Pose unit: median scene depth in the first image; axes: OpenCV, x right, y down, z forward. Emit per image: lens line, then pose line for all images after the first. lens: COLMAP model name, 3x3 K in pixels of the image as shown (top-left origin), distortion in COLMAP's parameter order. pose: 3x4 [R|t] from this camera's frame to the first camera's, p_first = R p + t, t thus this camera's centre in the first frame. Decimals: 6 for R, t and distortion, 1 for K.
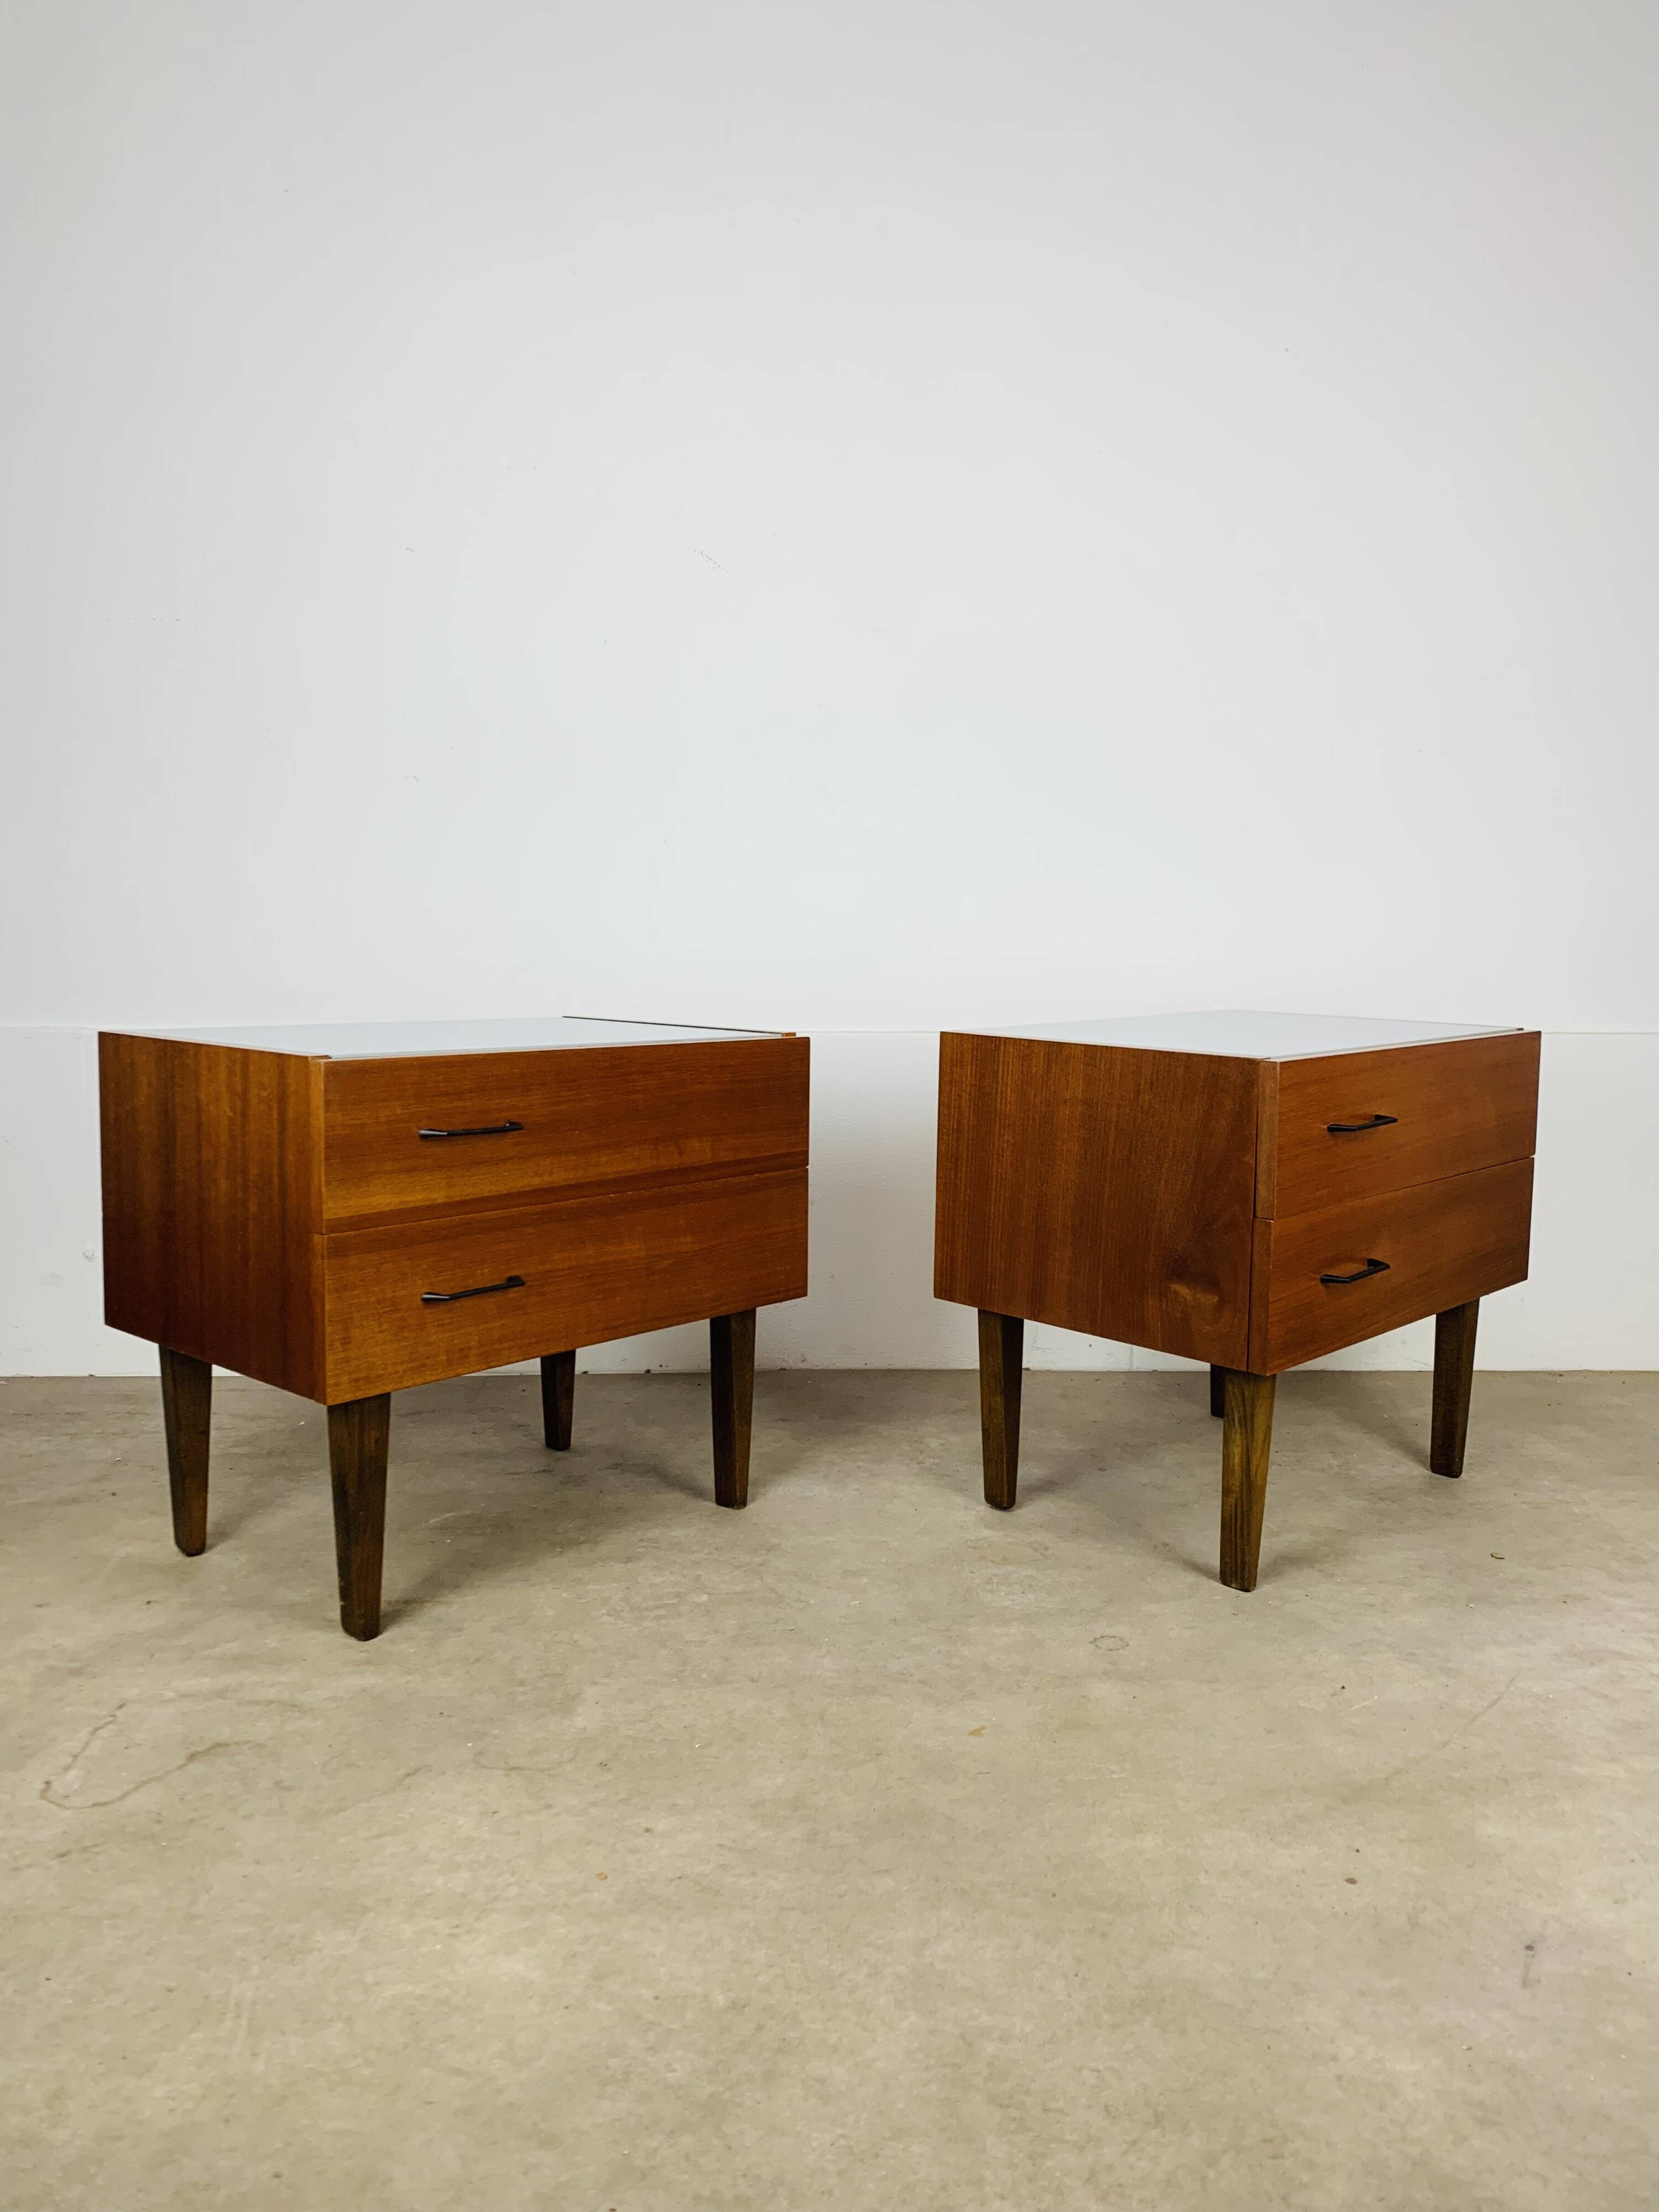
lens RADIAL K [[1705.2, 0, 832.7], [0, 1705.2, 1104.9], [0, 0, 1]] dist [0.006583, -0.001555]
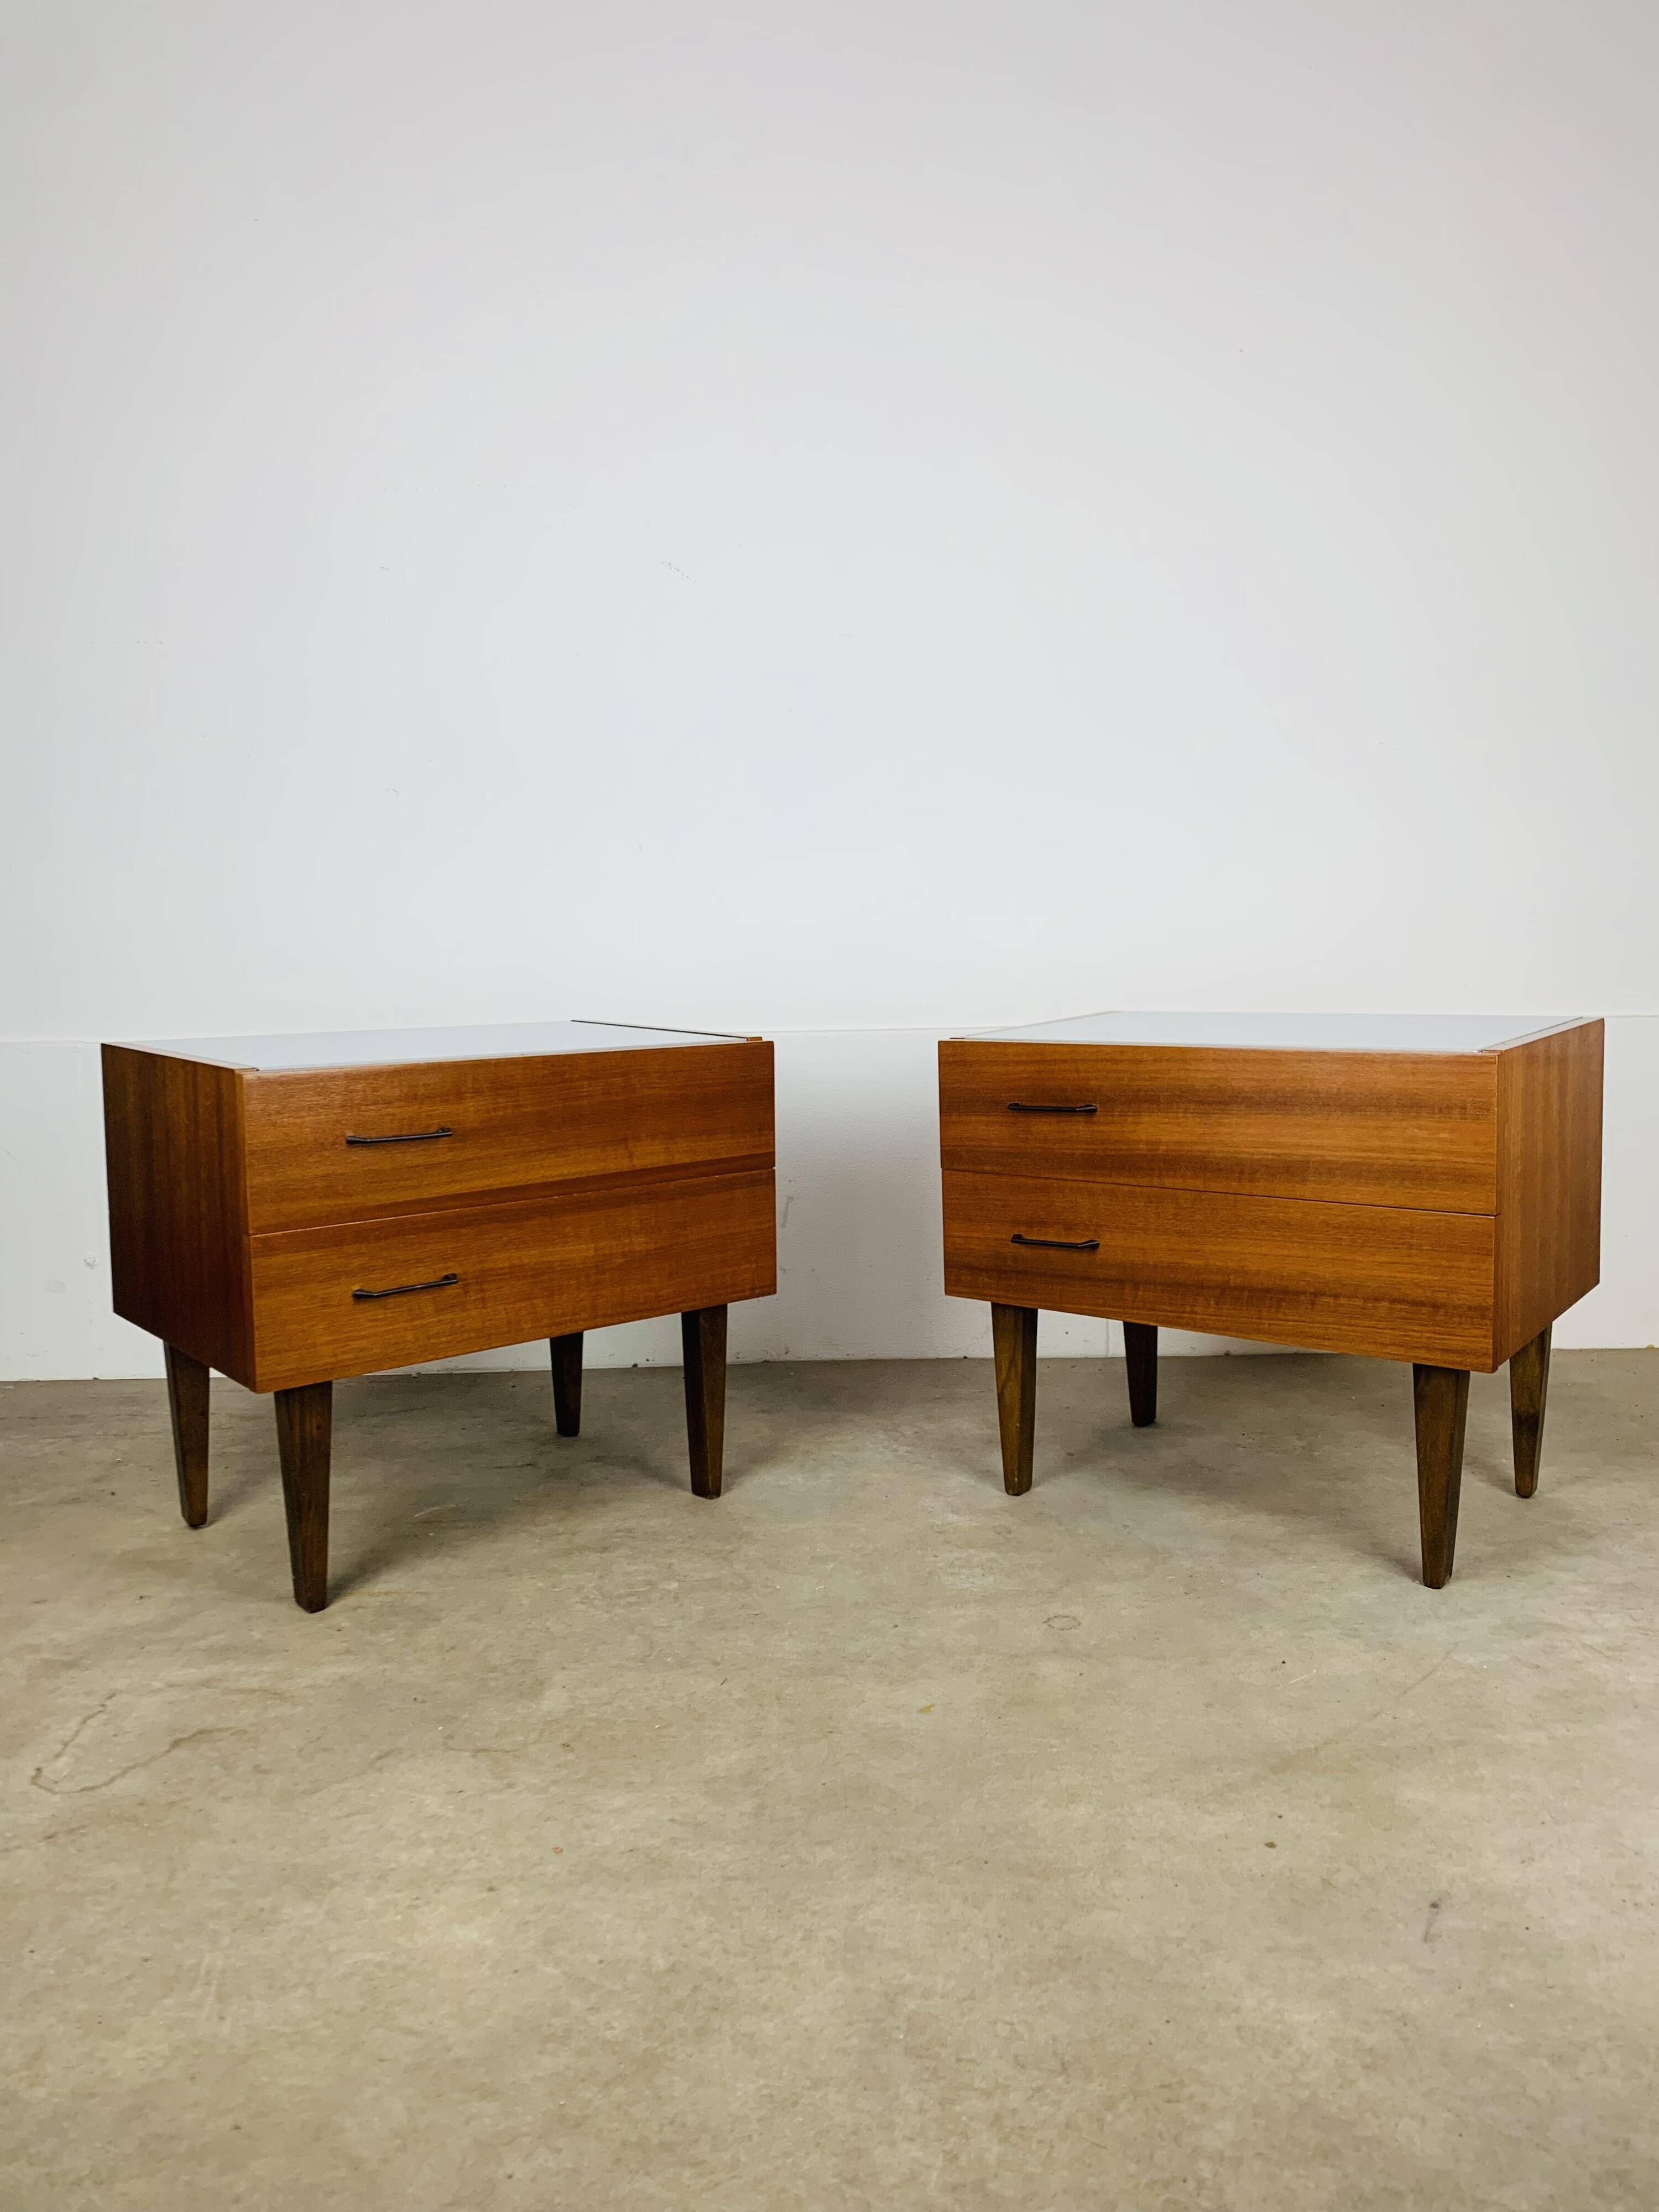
lens RADIAL K [[1705.2, 0, 832.7], [0, 1705.2, 1104.9], [0, 0, 1]] dist [0.006583, -0.001555]
pose [[0.999733, -0.018701, -0.013601, 0.049598], [0.018805, 0.999794, 0.007580, -0.011132], [0.013456, -0.007834, 0.999879, -0.041351]]
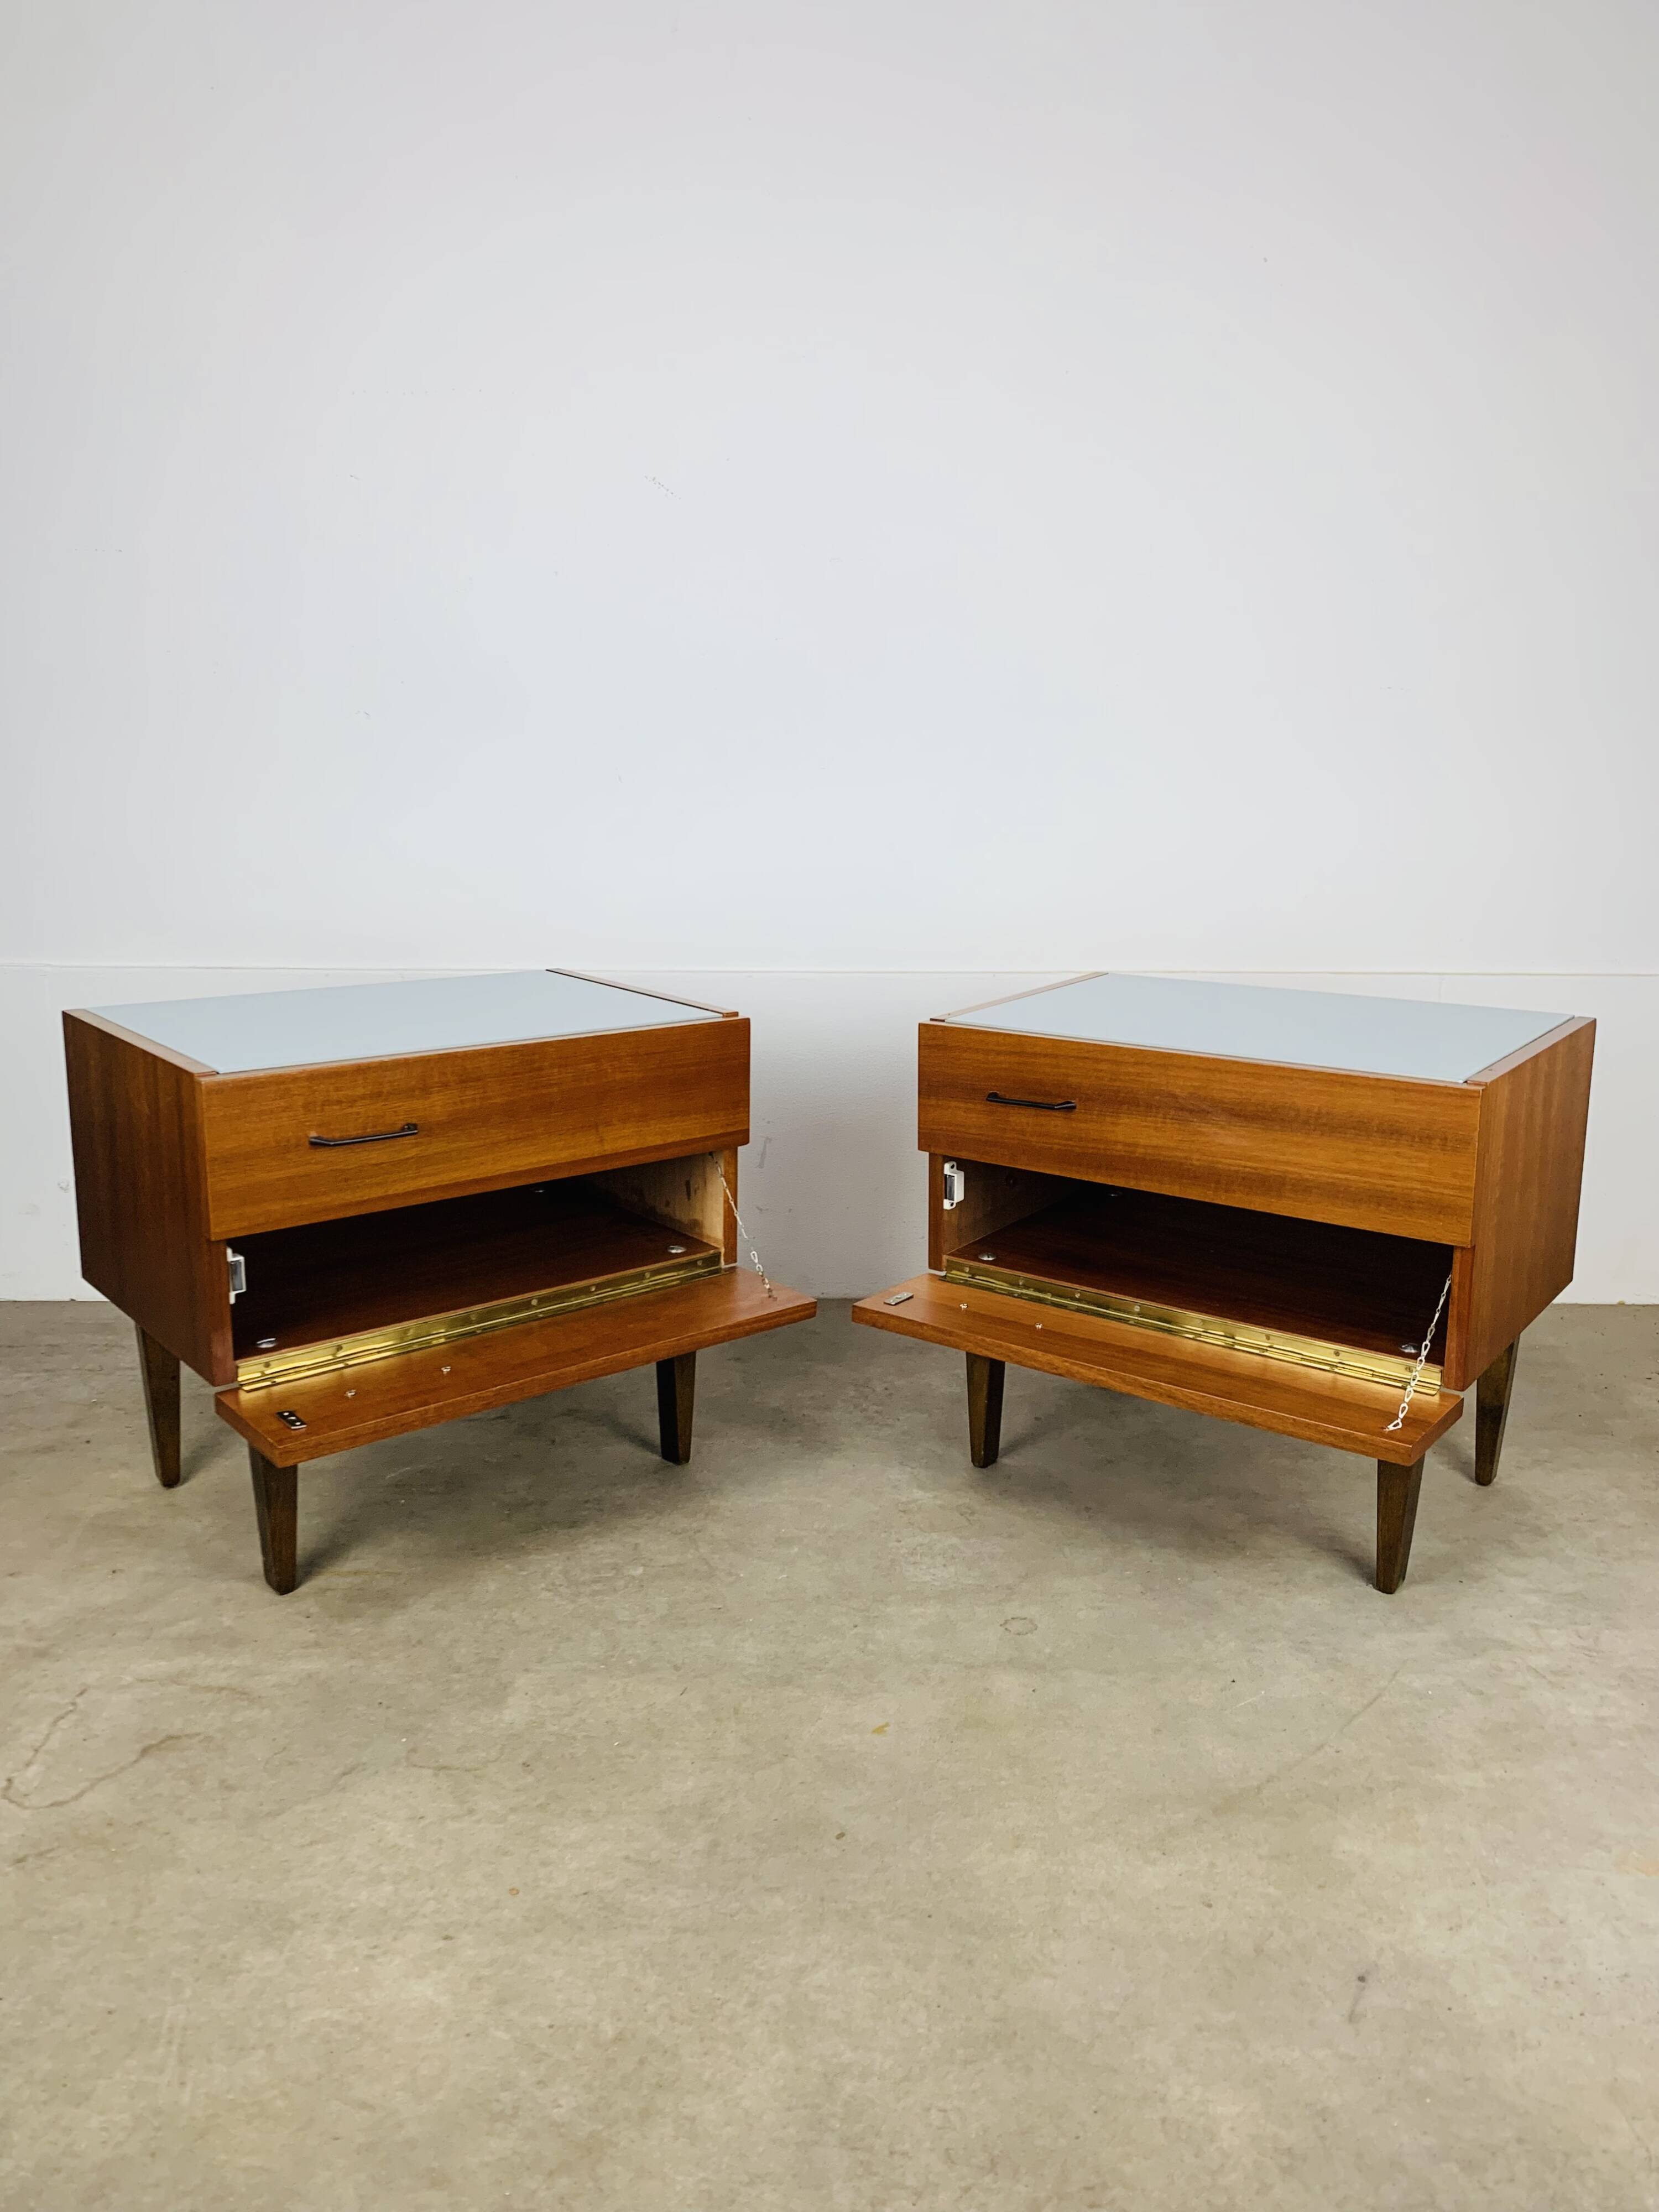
lens RADIAL K [[1703.4, 0, 829.5], [0, 1703.4, 1106.0], [0, 0, 1]] dist [0.003526, 0.000823]
pose [[0.999908, 0.006511, -0.011912, 0.064325], [-0.005070, 0.993088, 0.117263, -0.146920], [0.012593, -0.117192, 0.993029, -0.010668]]
